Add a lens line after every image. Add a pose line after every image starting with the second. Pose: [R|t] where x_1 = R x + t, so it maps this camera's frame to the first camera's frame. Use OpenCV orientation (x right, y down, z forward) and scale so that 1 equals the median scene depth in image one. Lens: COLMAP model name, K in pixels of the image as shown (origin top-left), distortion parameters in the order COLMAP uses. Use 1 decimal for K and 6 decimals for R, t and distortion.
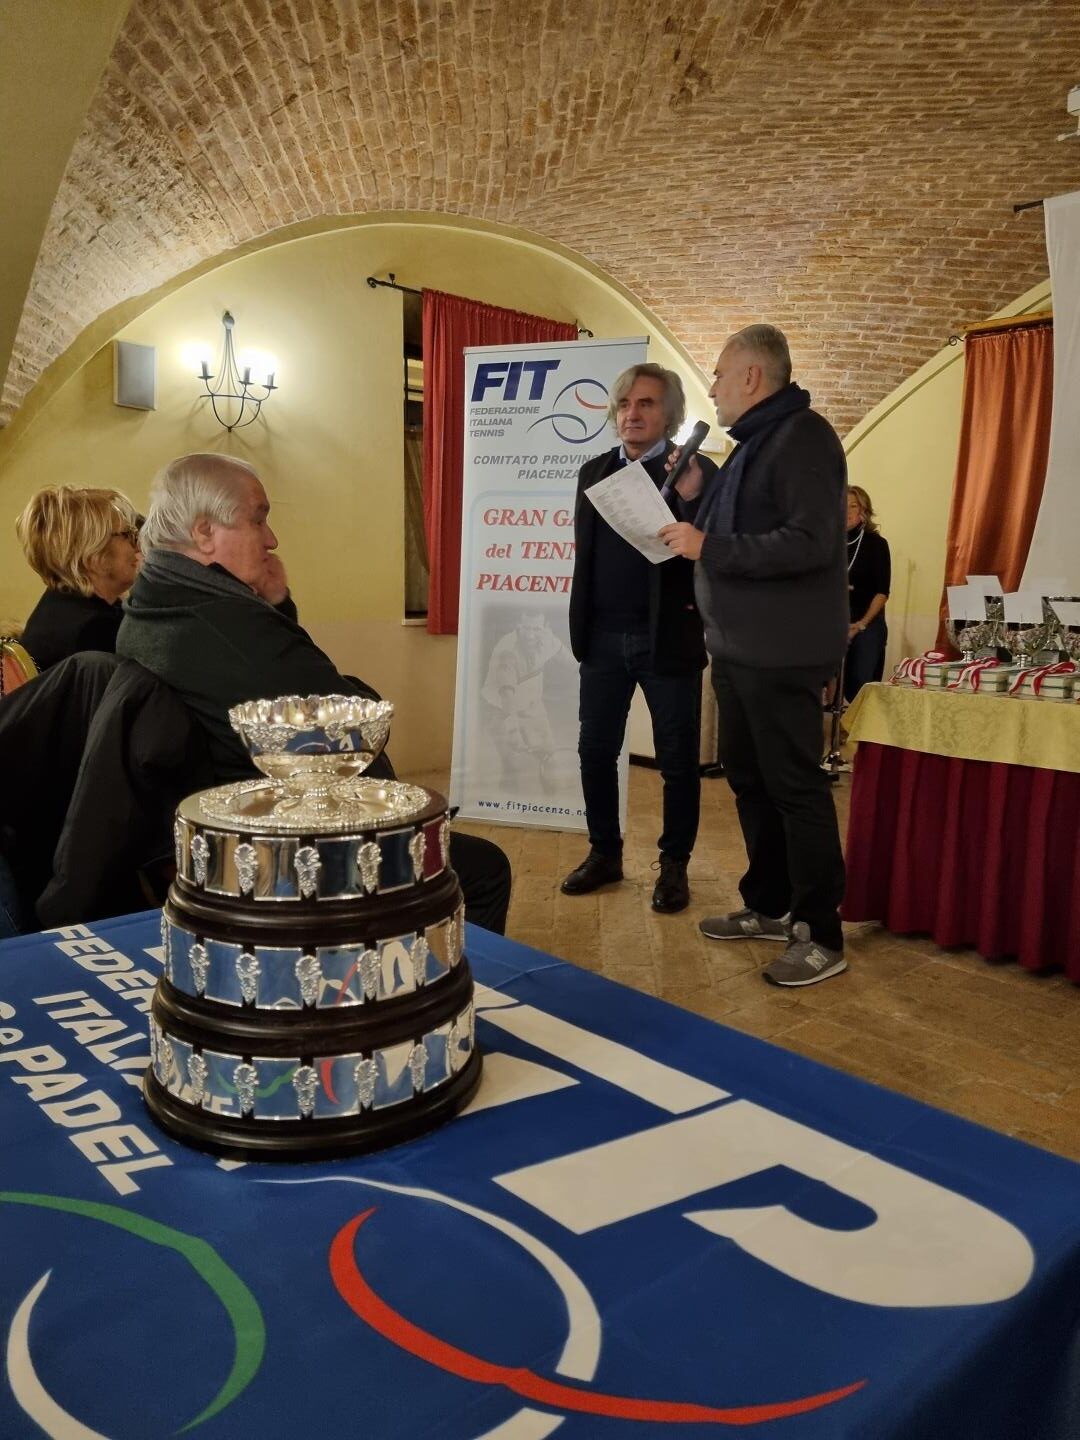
lens RADIAL K [[1085.2, 0, 519.9], [0, 1085.2, 726.3], [0, 0, 1]] dist [0.058229, -0.044956]
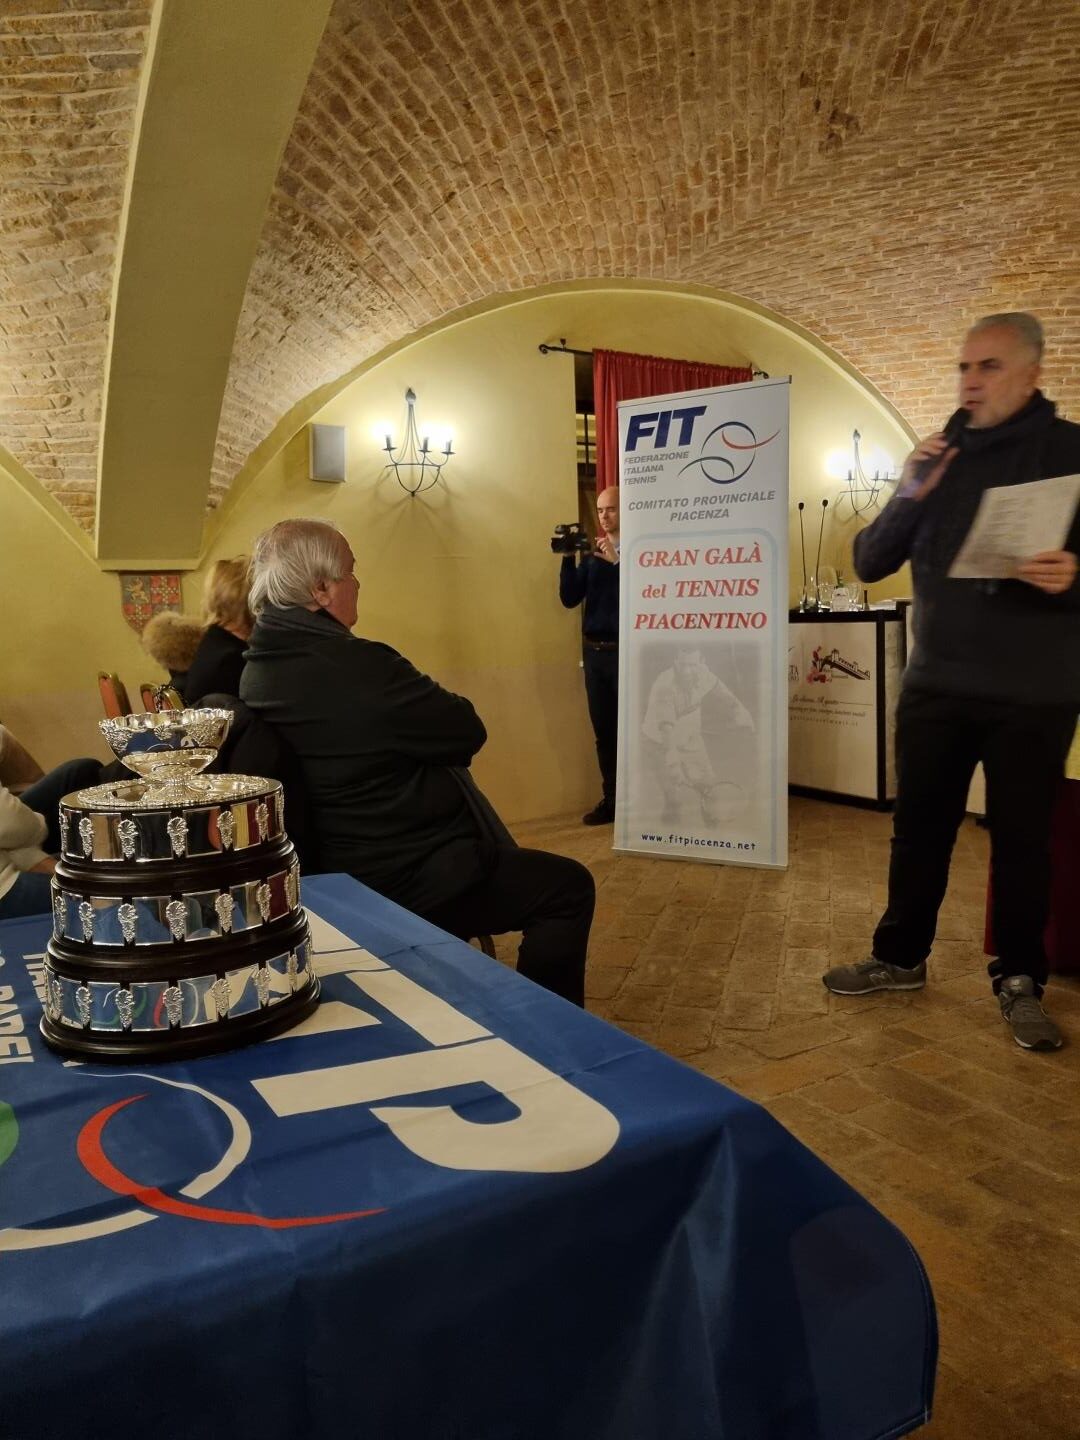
lens RADIAL K [[1087.6, 0, 540.6], [0, 1087.6, 708.9], [0, 0, 1]] dist [0.060803, -0.048732]
pose [[0.977819, -0.026781, -0.207732, 0.071647], [0.014826, 0.998154, -0.058895, 0.008035], [0.208926, 0.054509, 0.976411, -0.023671]]
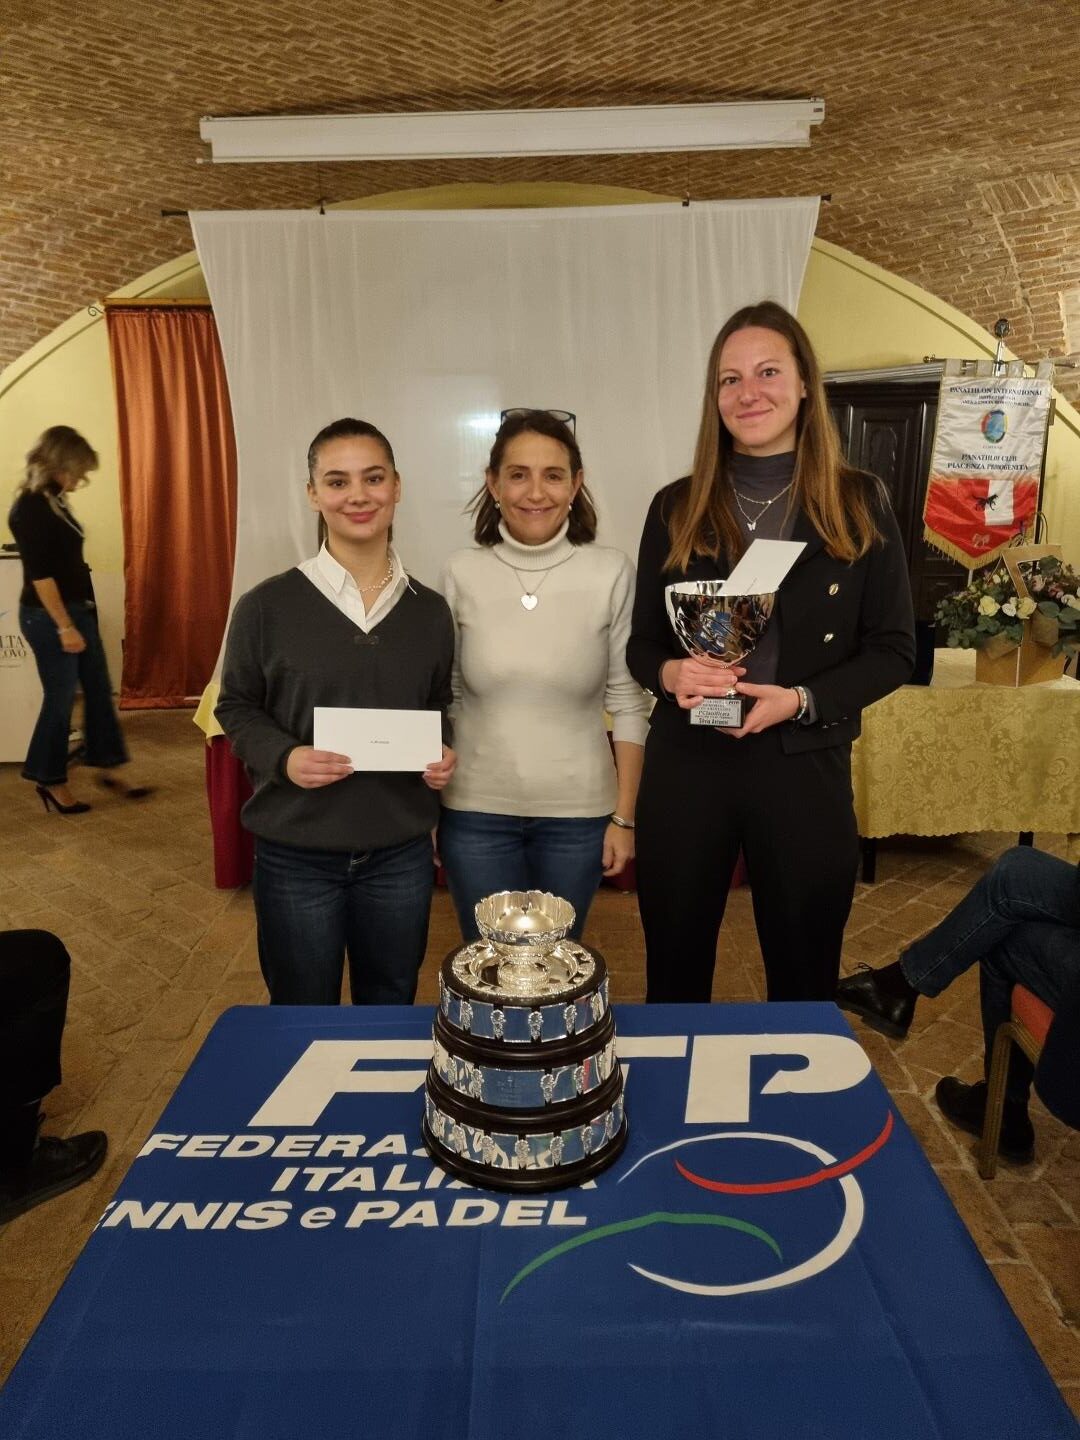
lens RADIAL K [[1093.3, 0, 530.6], [0, 1093.3, 716.3], [0, 0, 1]] dist [0.055407, -0.040709]
pose [[0.663147, -0.183314, 0.725694, -0.184012], [0.124656, 0.983053, 0.134413, -0.072508], [-0.738036, 0.001327, 0.674760, -0.013366]]
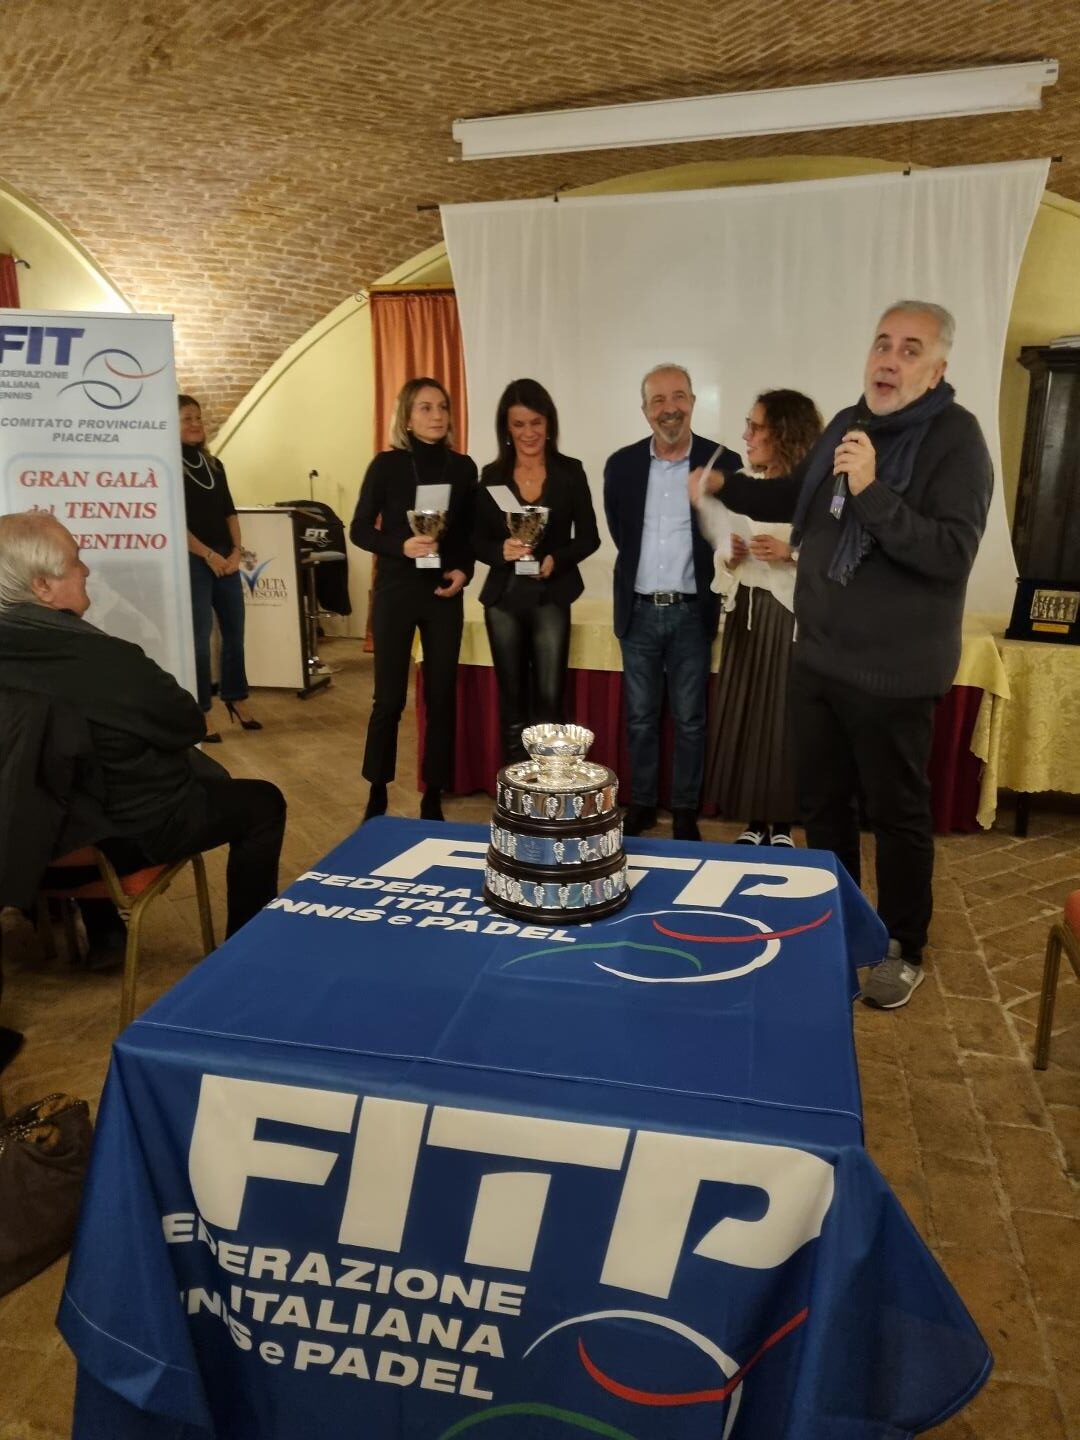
lens RADIAL K [[1099.3, 0, 525.3], [0, 1099.3, 720.2], [0, 0, 1]] dist [0.056218, -0.039264]
pose [[0.819601, -0.154166, 0.551804, -0.210878], [0.096956, 0.986548, 0.131618, -0.049354], [-0.564672, -0.054374, 0.823522, -0.117072]]
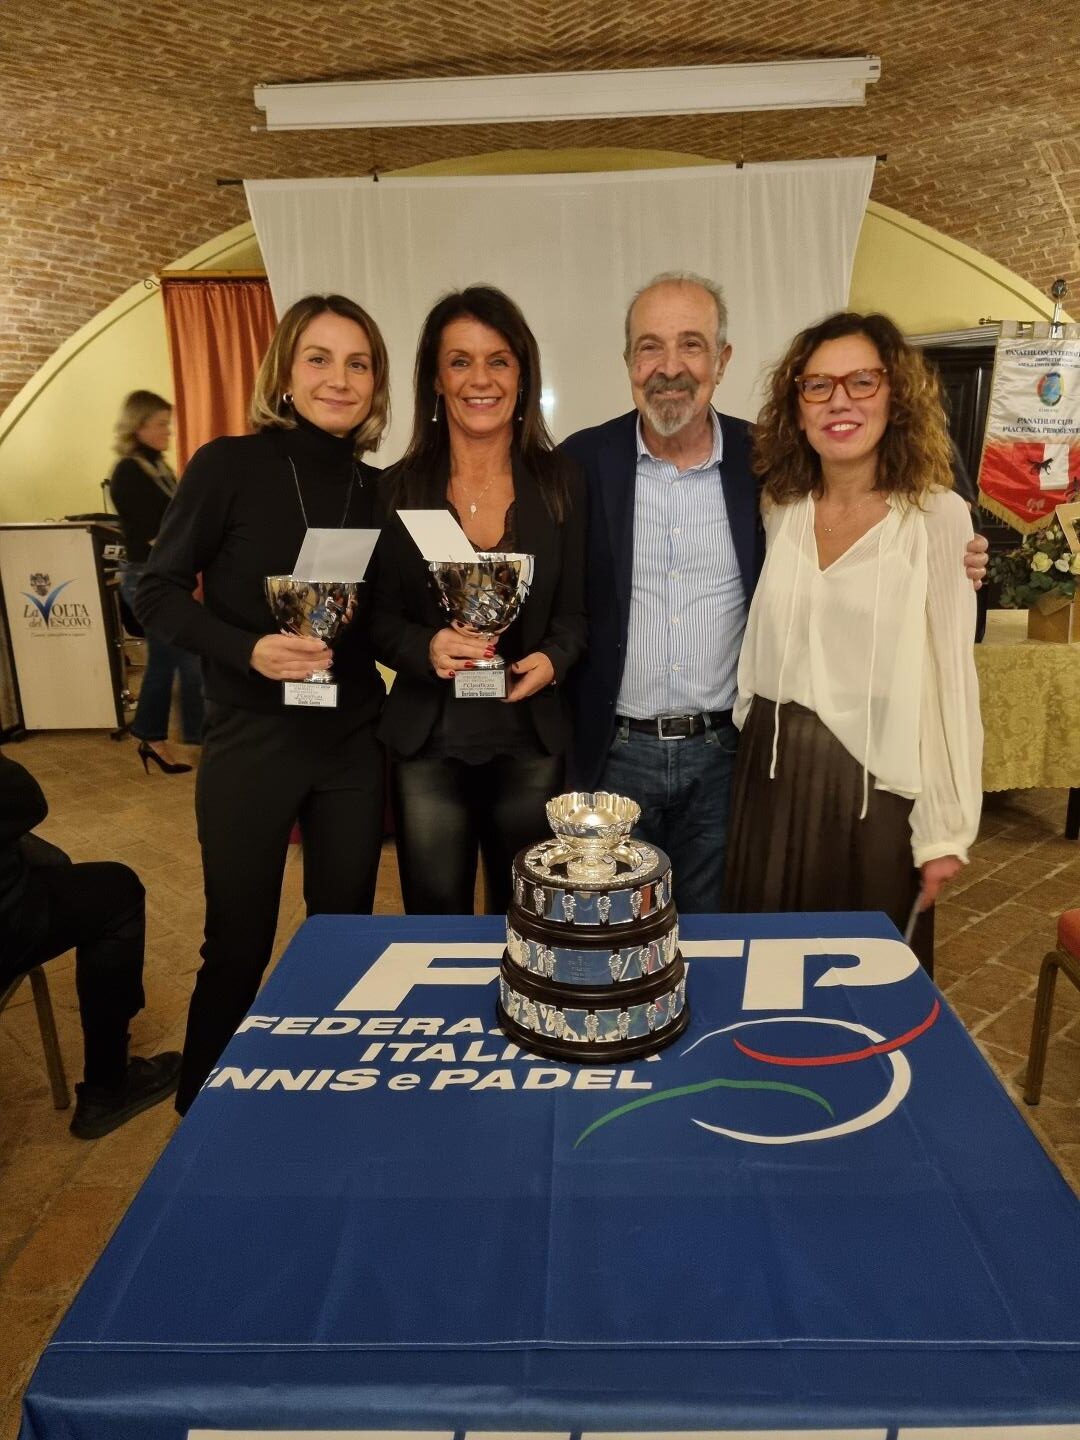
lens RADIAL K [[1094.1, 0, 557.8], [0, 1094.1, 730.9], [0, 0, 1]] dist [0.054482, -0.038570]
pose [[0.677465, -0.204945, 0.706427, -0.200051], [0.130254, 0.978647, 0.159007, -0.058492], [-0.723930, -0.015707, 0.689694, -0.020192]]
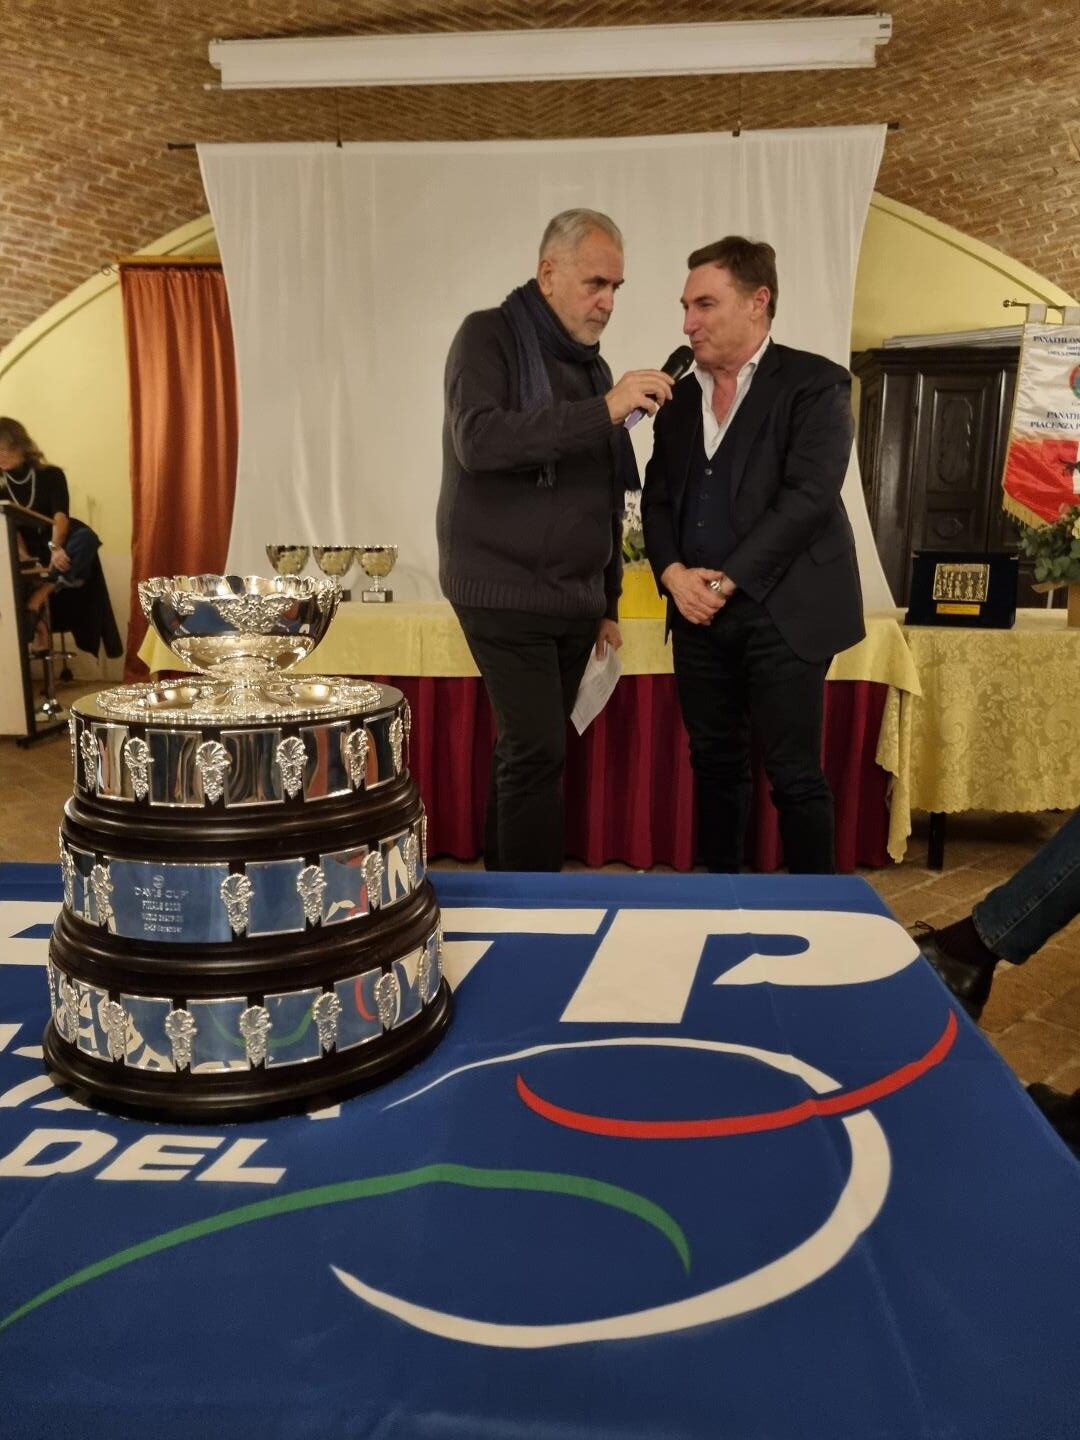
lens RADIAL K [[1094.6, 0, 547.3], [0, 1094.6, 714.9], [0, 0, 1]] dist [0.047633, -0.034795]
pose [[0.699195, -0.133791, 0.702301, -0.088895], [0.108220, 0.990820, 0.081014, 0.005691], [-0.706693, 0.019359, 0.707255, 0.034605]]
